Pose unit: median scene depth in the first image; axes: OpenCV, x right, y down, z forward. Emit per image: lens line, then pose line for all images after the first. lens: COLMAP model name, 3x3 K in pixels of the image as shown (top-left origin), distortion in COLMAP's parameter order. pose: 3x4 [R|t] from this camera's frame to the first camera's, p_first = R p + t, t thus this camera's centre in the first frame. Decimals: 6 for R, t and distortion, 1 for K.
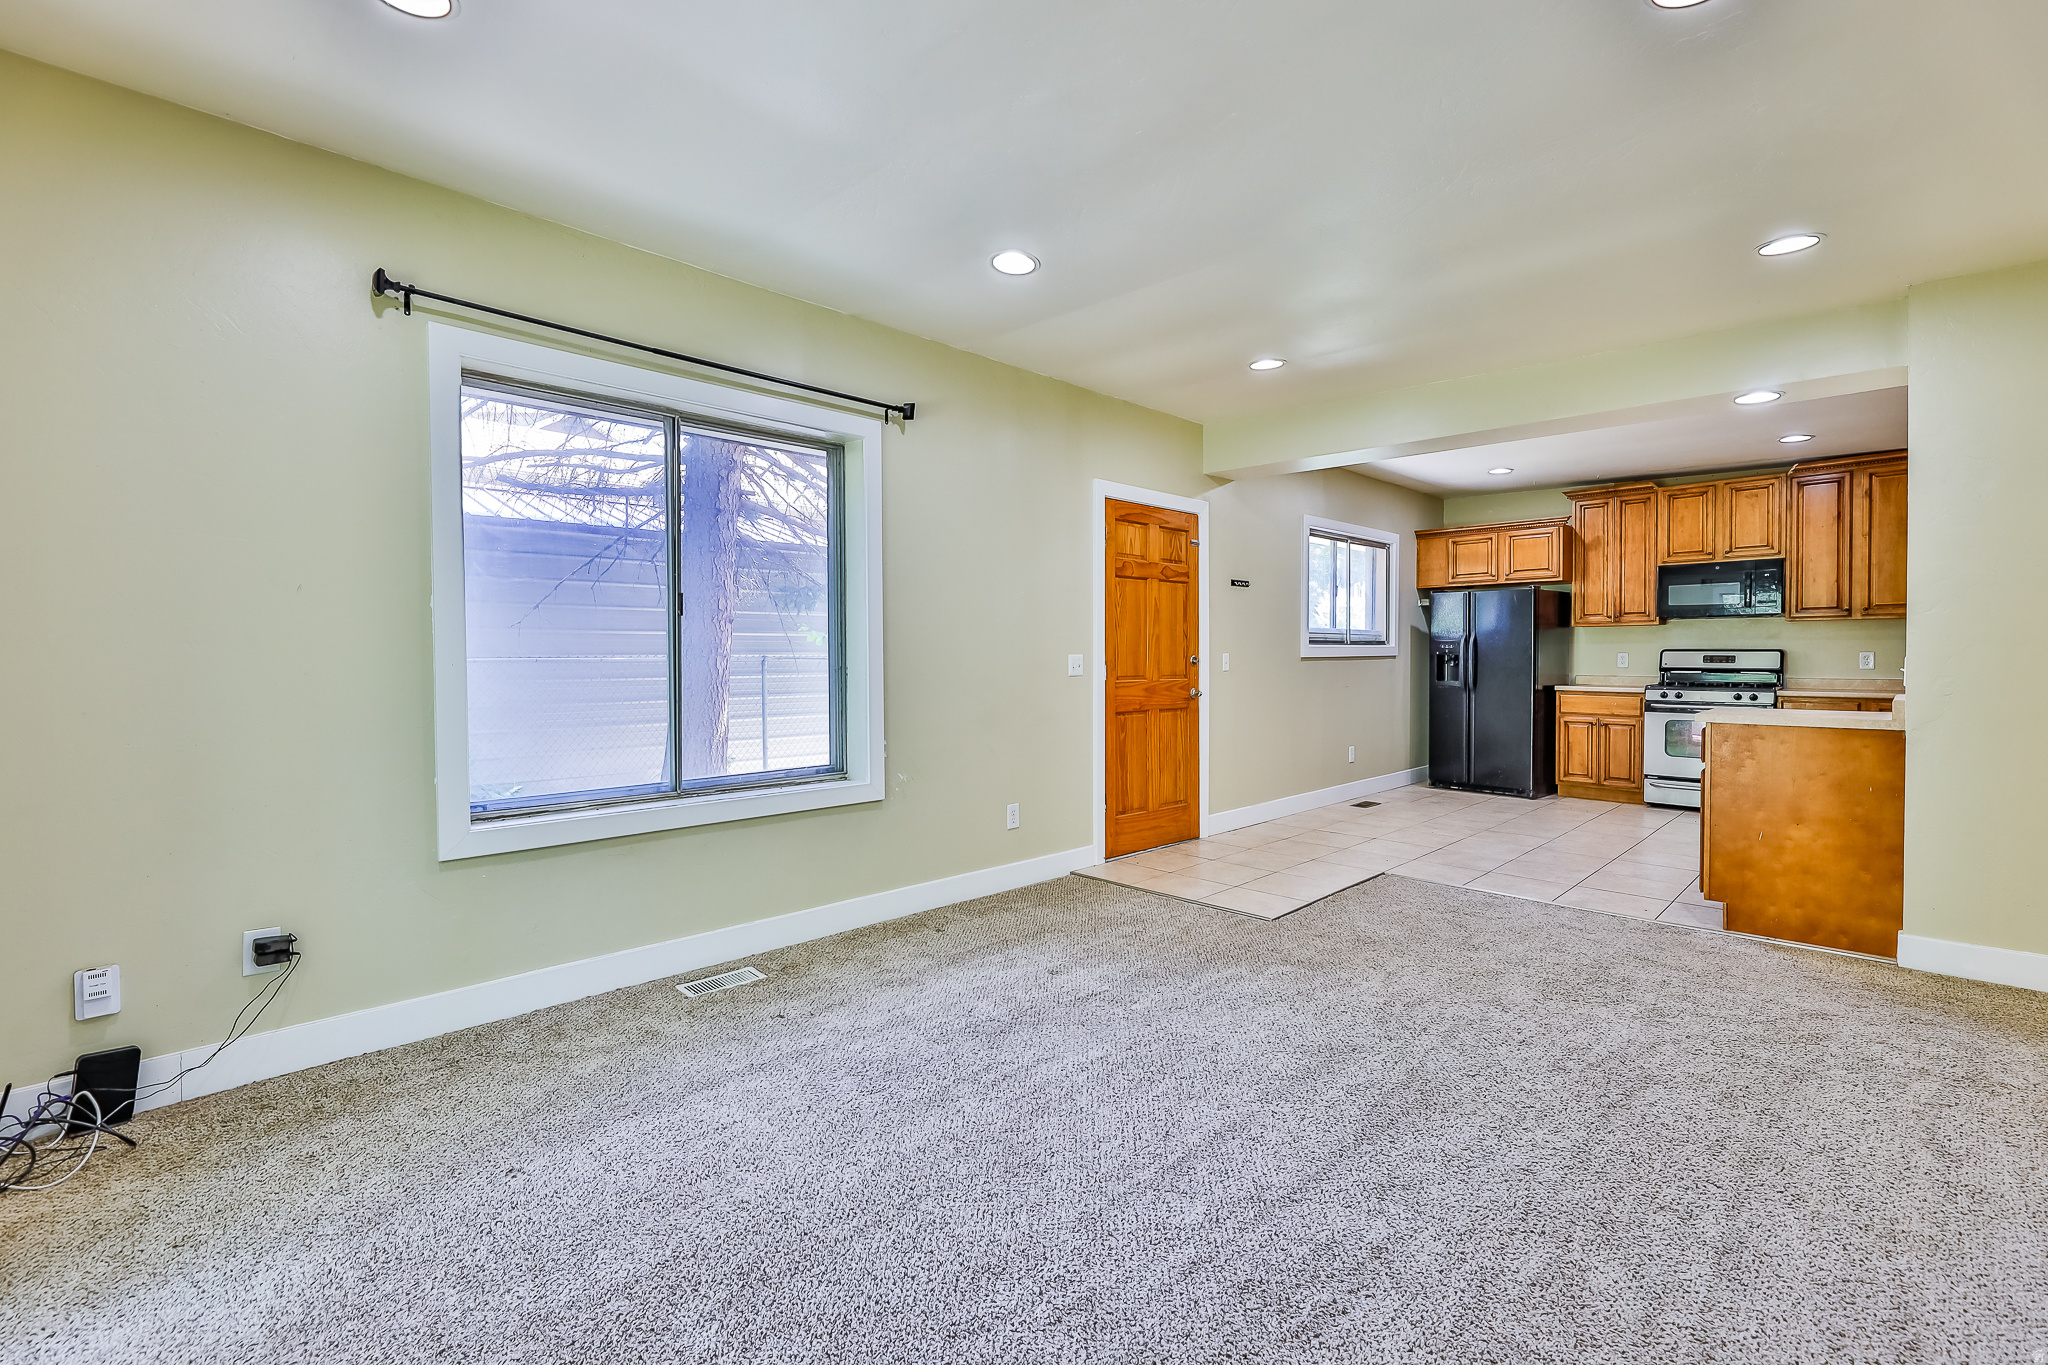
lens RADIAL K [[886.4, 0, 1024.0], [0, 886.4, 661.5], [0, 0, 1]] dist [-0.000273, -0.000057]
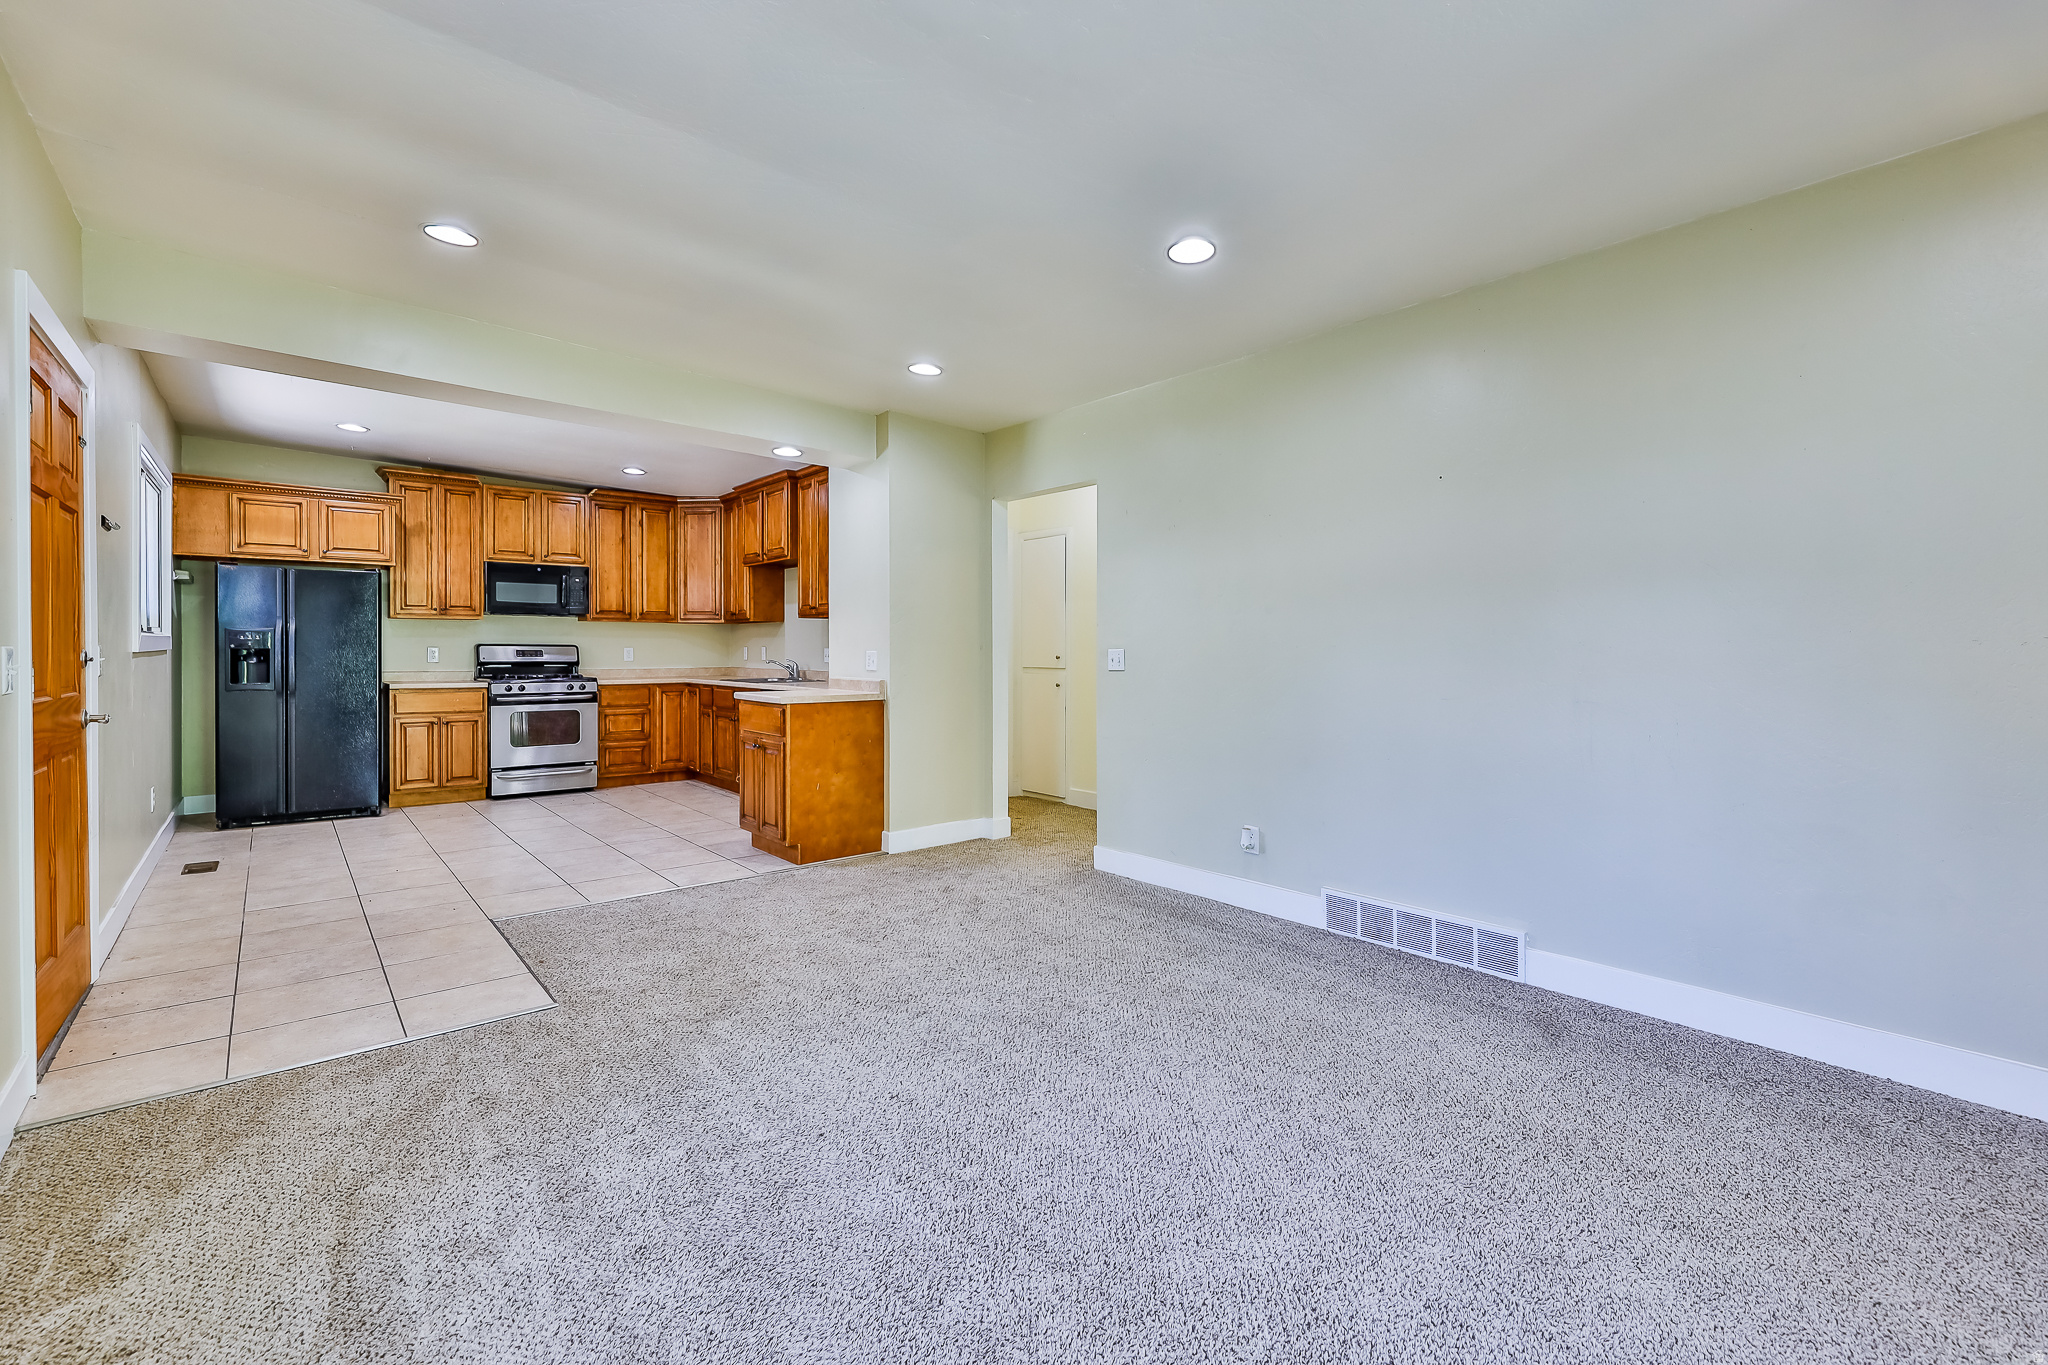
lens RADIAL K [[886.4, 0, 1024.0], [0, 886.4, 661.5], [0, 0, 1]] dist [-0.000273, -0.000057]
pose [[0.071643, -0.011352, 0.997366, -0.257156], [0.004655, 0.999928, 0.011047, -0.002320], [-0.997419, 0.003851, 0.071690, 0.326592]]
